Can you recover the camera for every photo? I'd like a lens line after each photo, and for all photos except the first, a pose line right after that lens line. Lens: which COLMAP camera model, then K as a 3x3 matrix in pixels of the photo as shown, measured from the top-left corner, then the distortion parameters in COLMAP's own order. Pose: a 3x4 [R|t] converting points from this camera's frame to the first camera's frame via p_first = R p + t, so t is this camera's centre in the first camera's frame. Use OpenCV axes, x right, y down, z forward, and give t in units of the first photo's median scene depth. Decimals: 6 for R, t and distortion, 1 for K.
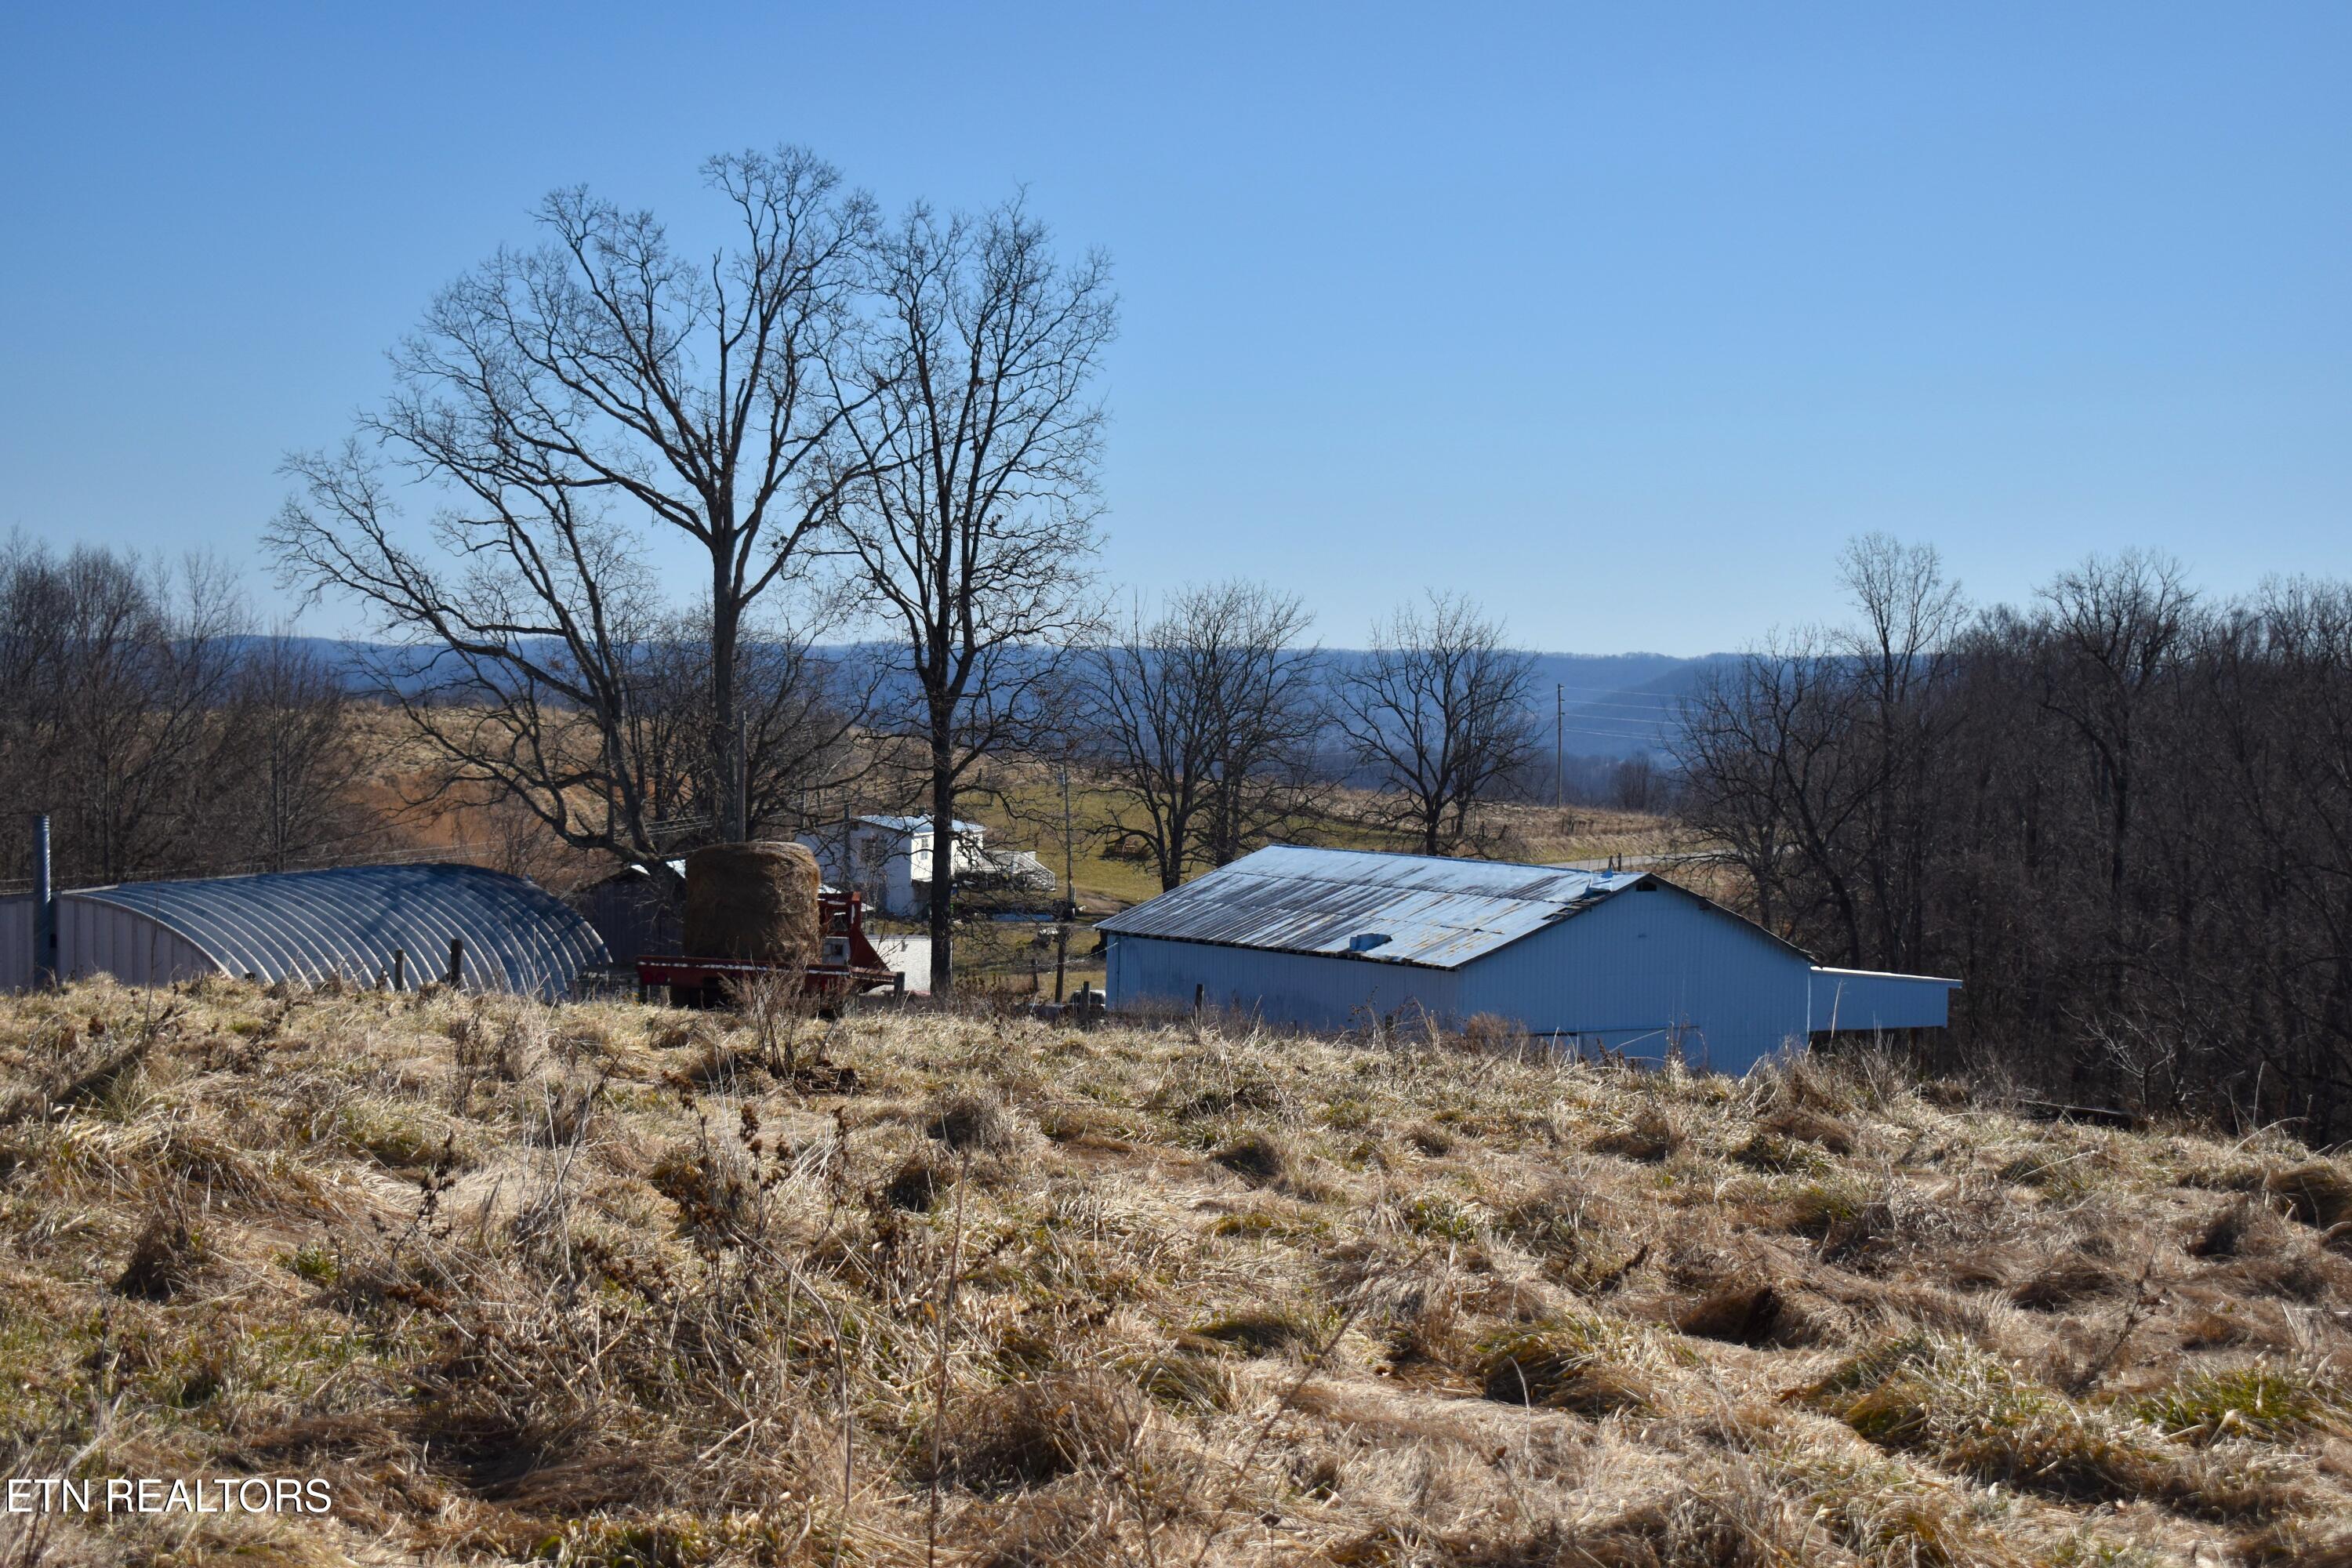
lens RADIAL K [[3947.1, 0, 1179.6], [0, 3947.1, 784.7], [0, 0, 1]] dist [0.004601, 0.000000]
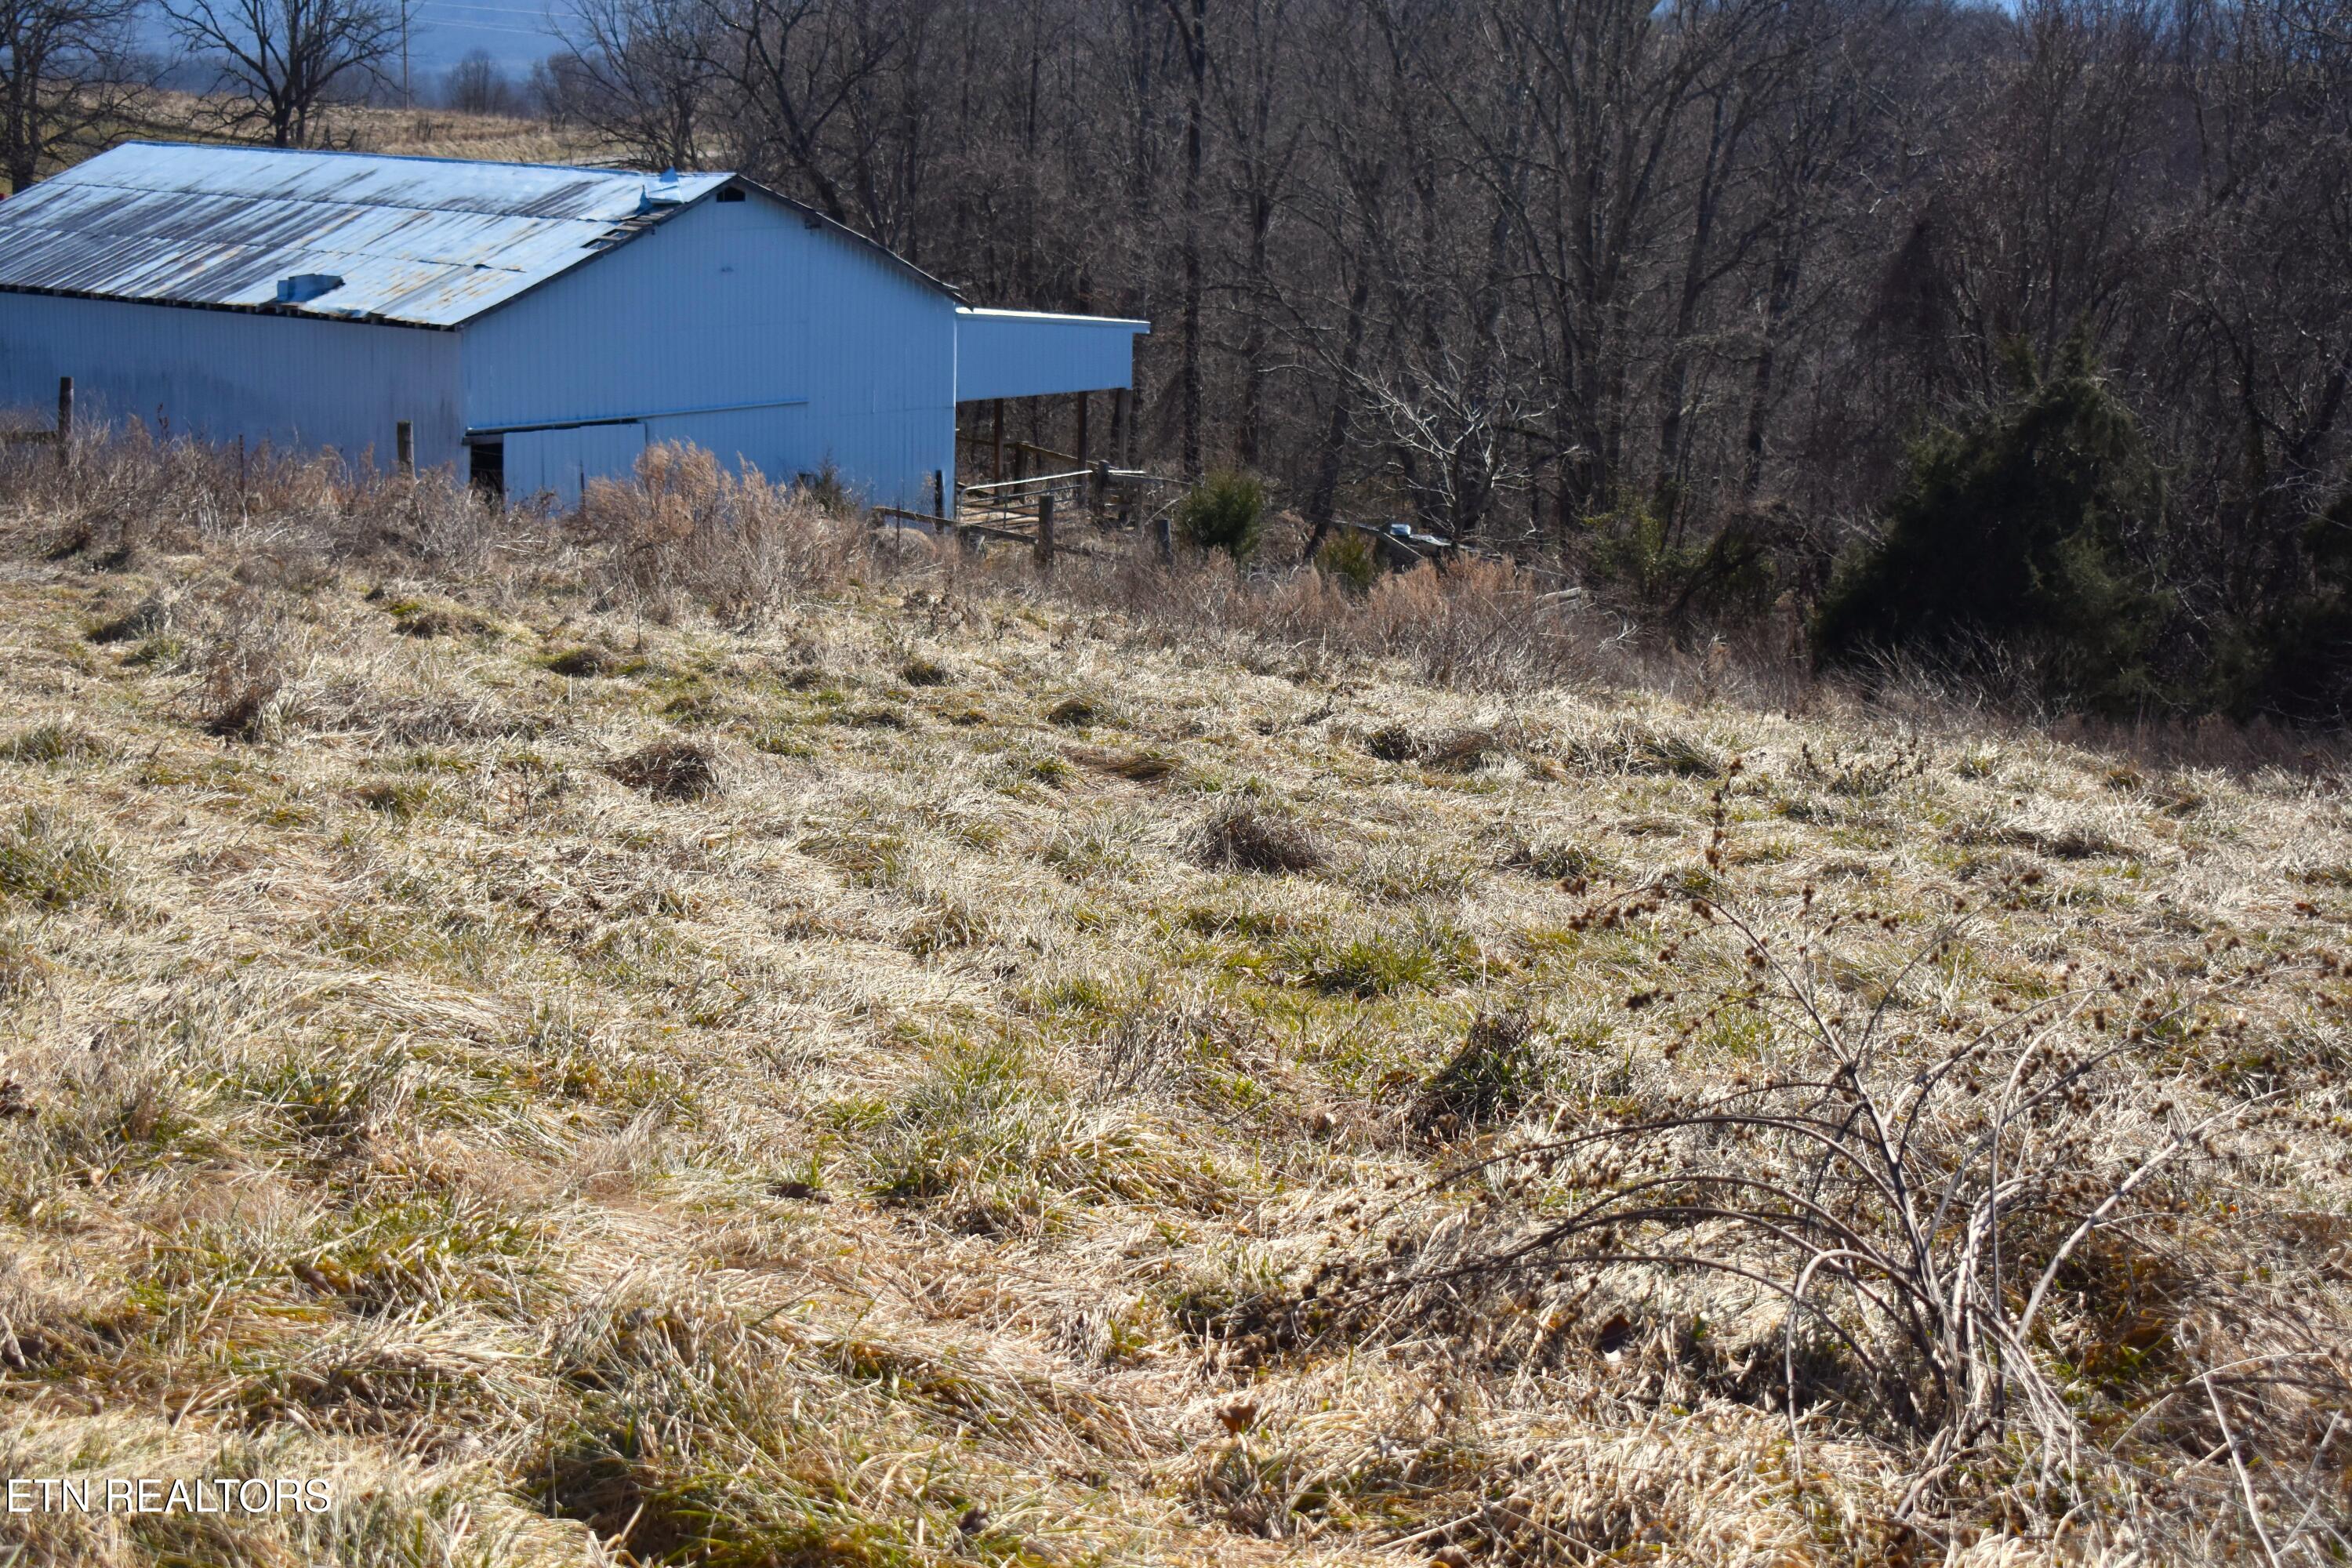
lens RADIAL K [[3947.1, 0, 1176.6], [0, 3947.1, 785.4], [0, 0, 1]] dist [0.004601, 0.000000]
pose [[0.955345, -0.058937, 0.289556, -0.008915], [0.008209, 0.984822, 0.173372, 0.009812], [-0.295379, -0.163254, 0.941329, 0.358642]]
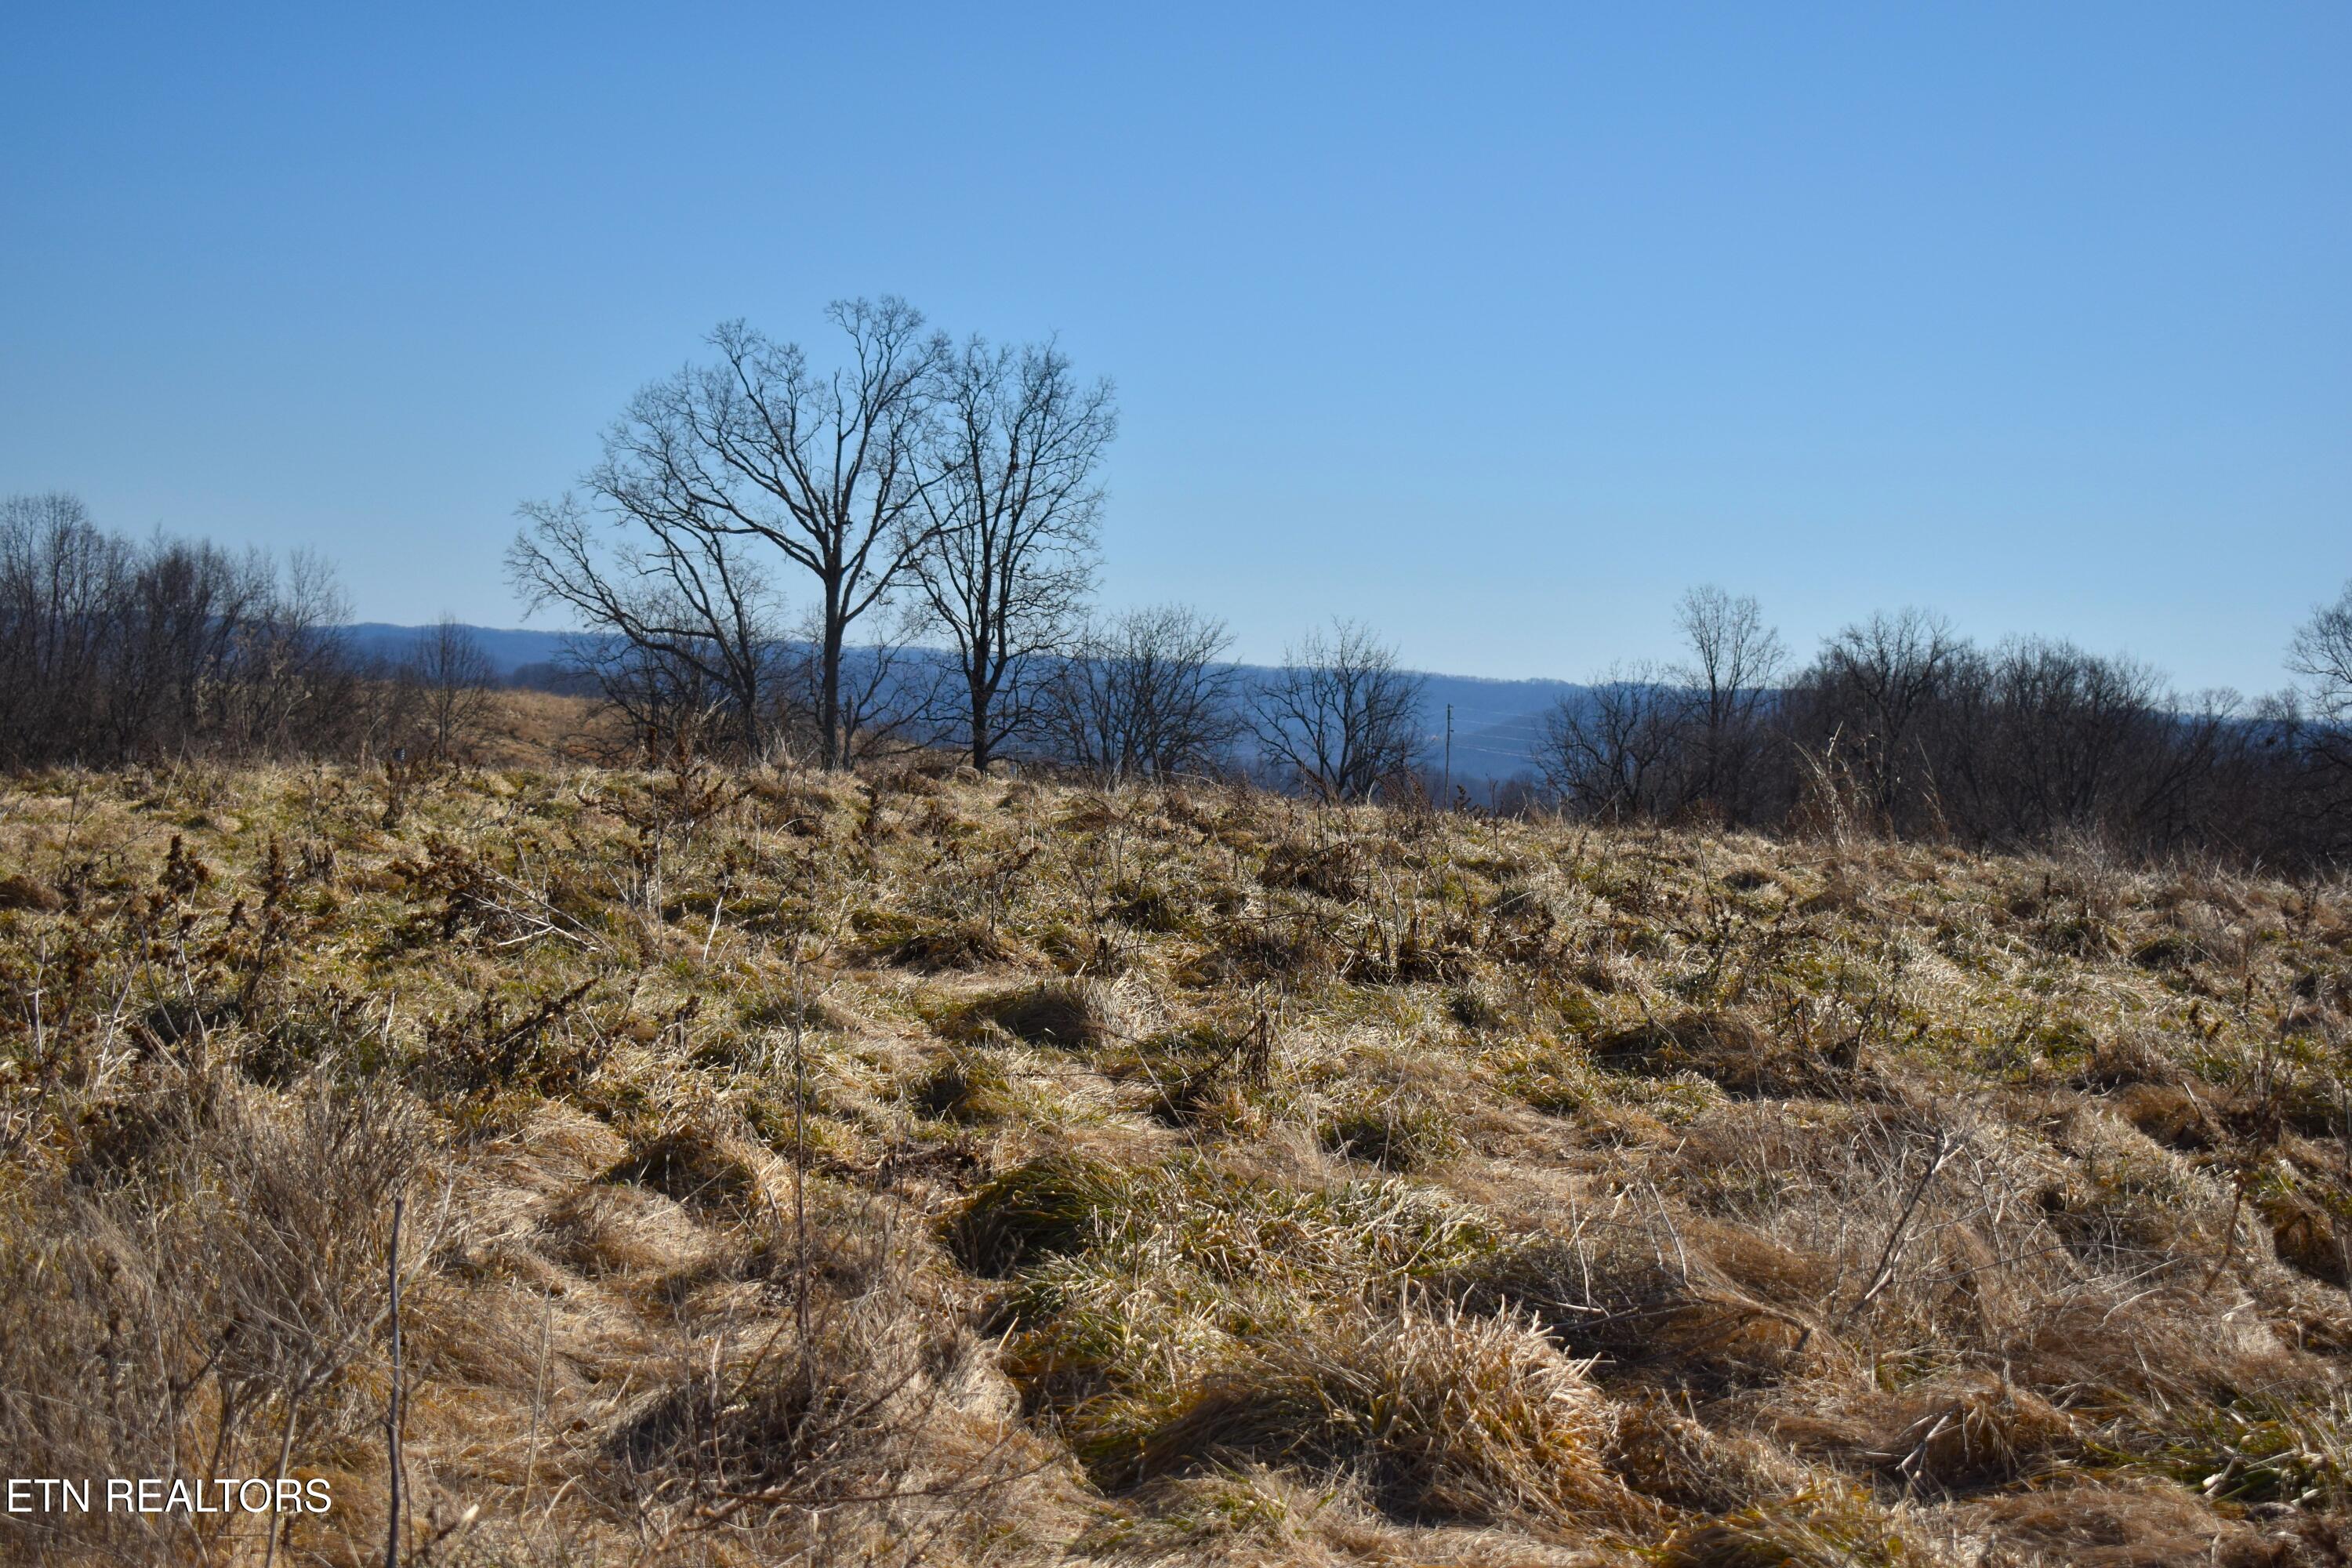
lens RADIAL K [[3947.1, 0, 1173.8], [0, 3947.1, 782.7], [0, 0, 1]] dist [0.004601, 0.000000]
pose [[0.999105, 0.035304, 0.023317, -0.023562], [-0.035229, 0.999373, -0.003659, 0.012658], [-0.023431, 0.002835, 0.999721, -0.394617]]
